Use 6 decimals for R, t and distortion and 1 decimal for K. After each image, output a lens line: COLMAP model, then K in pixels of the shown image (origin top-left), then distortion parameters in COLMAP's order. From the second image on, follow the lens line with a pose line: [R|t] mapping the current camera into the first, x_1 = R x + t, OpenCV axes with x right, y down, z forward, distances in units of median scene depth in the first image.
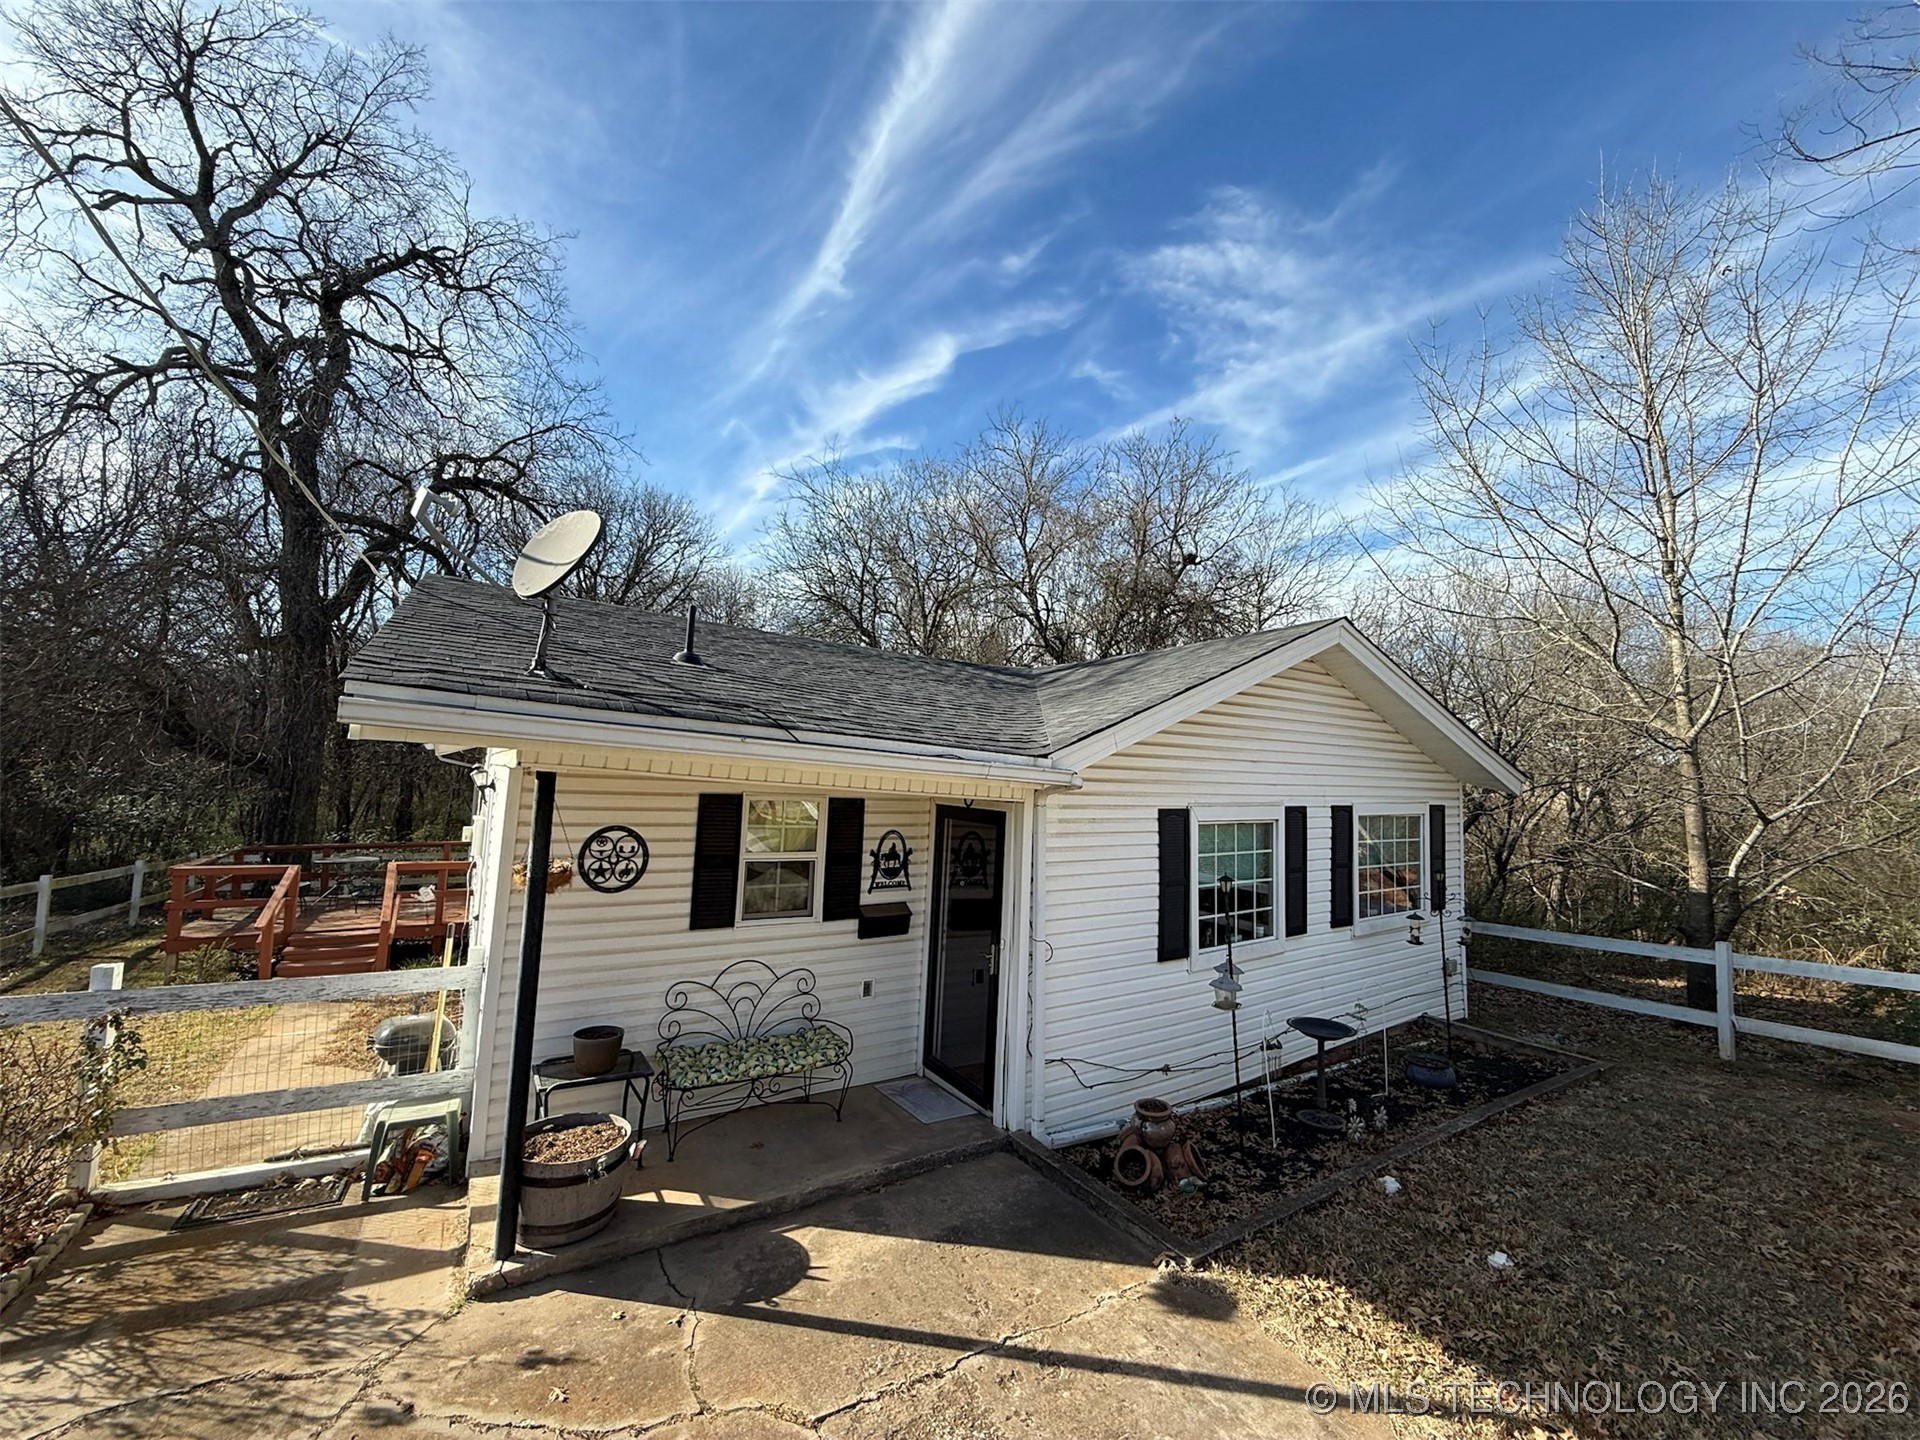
lens RADIAL K [[767.2, 0, 953.2], [0, 767.2, 718.1], [0, 0, 1]] dist [0.001132, -0.000281]
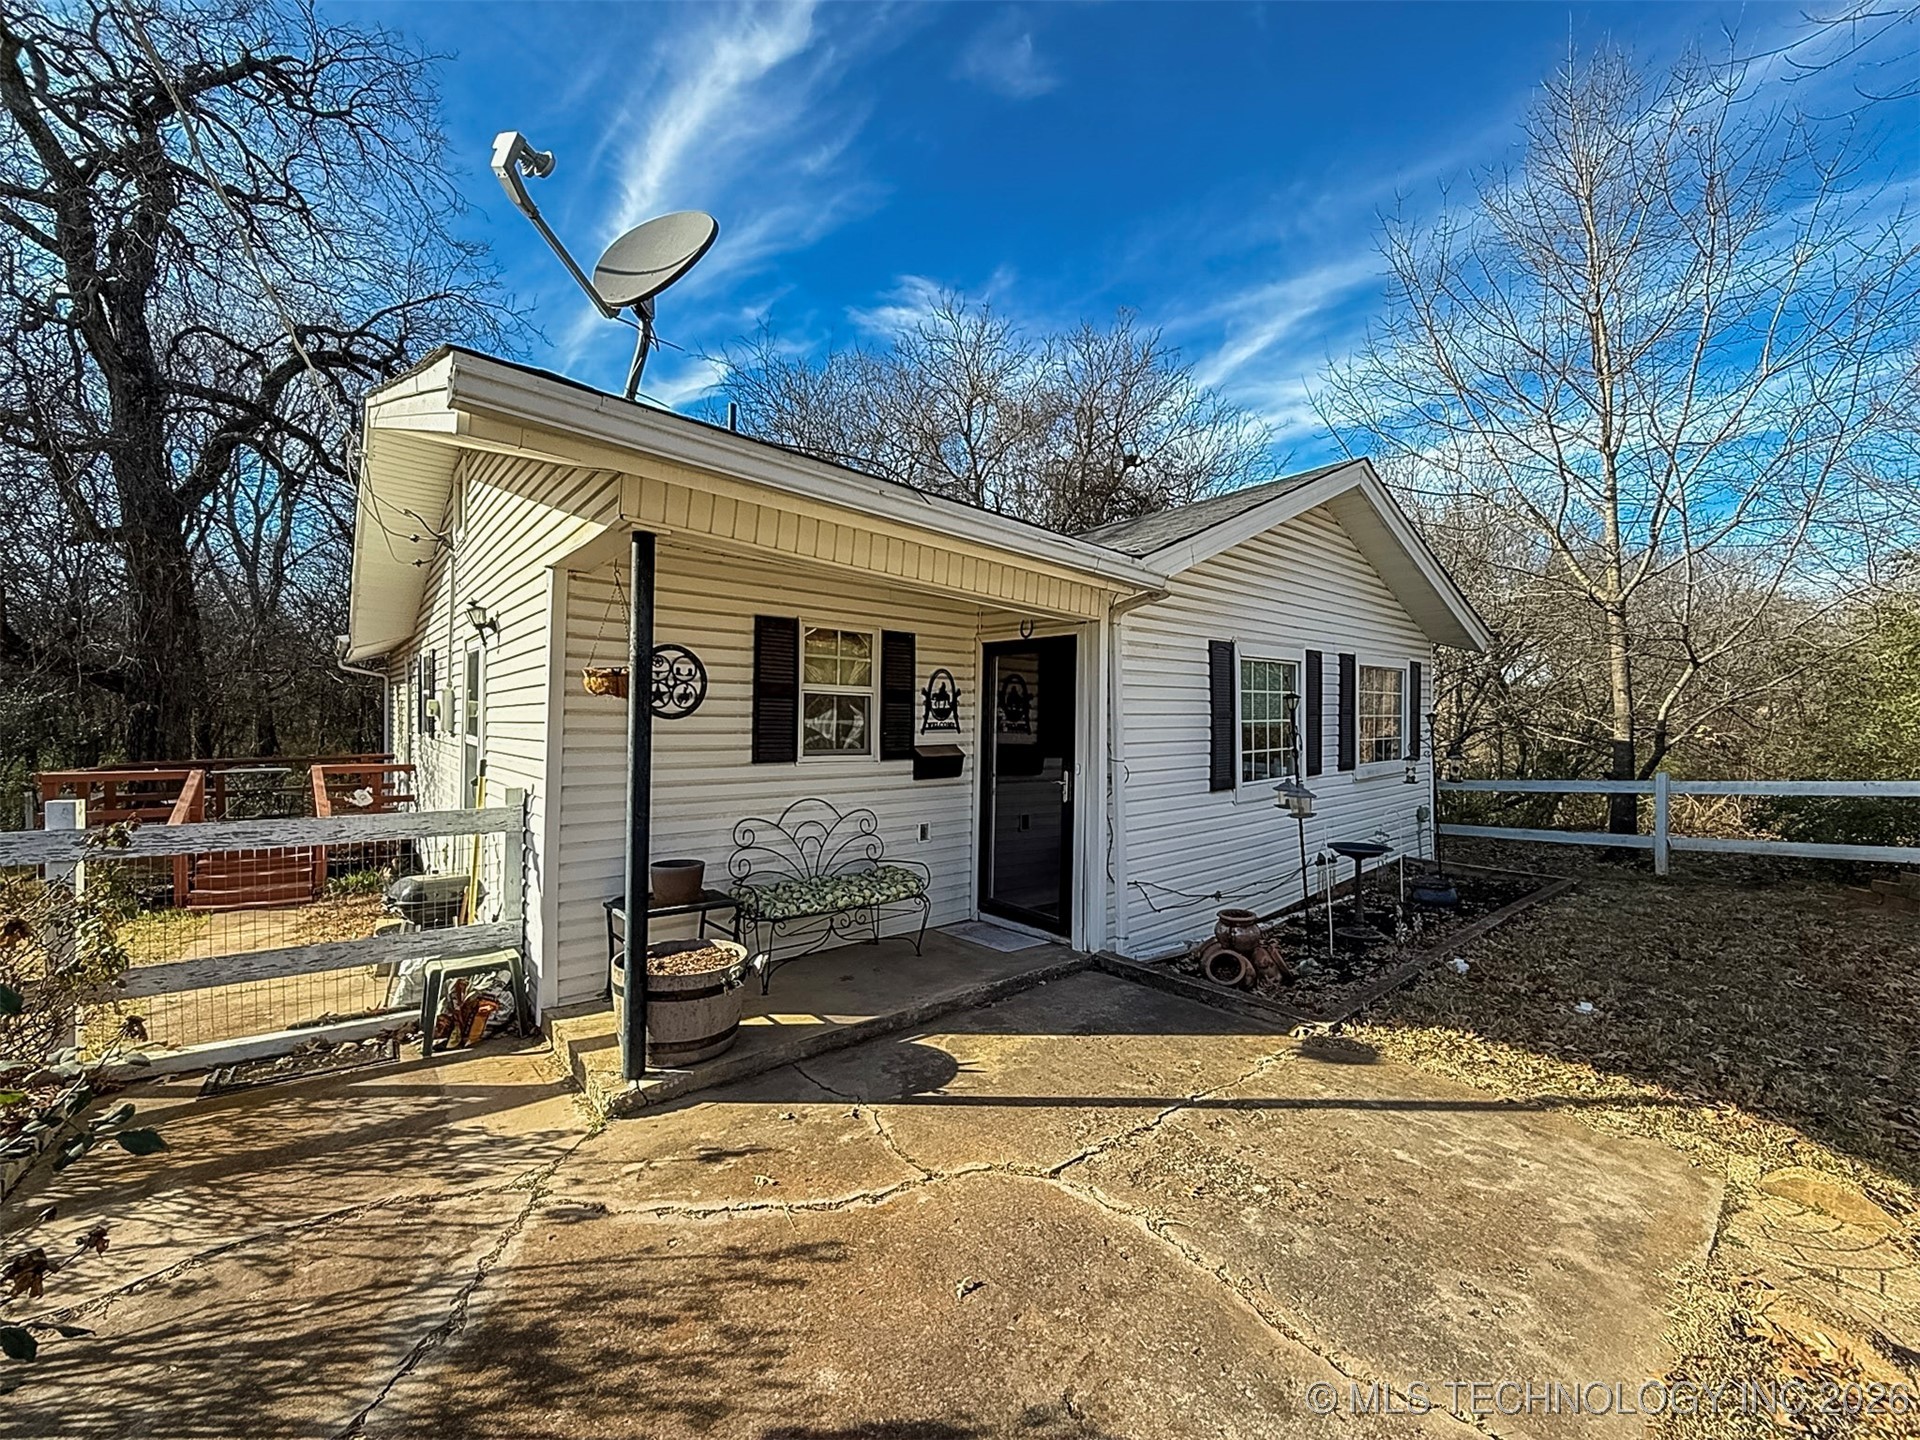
lens RADIAL K [[767.2, 0, 953.3], [0, 767.2, 718.5], [0, 0, 1]] dist [0.001132, -0.000281]
pose [[0.991365, -0.033408, 0.126806, -0.190149], [0.023248, 0.996462, 0.080771, 0.133380], [-0.129056, -0.077126, 0.988634, 0.059940]]
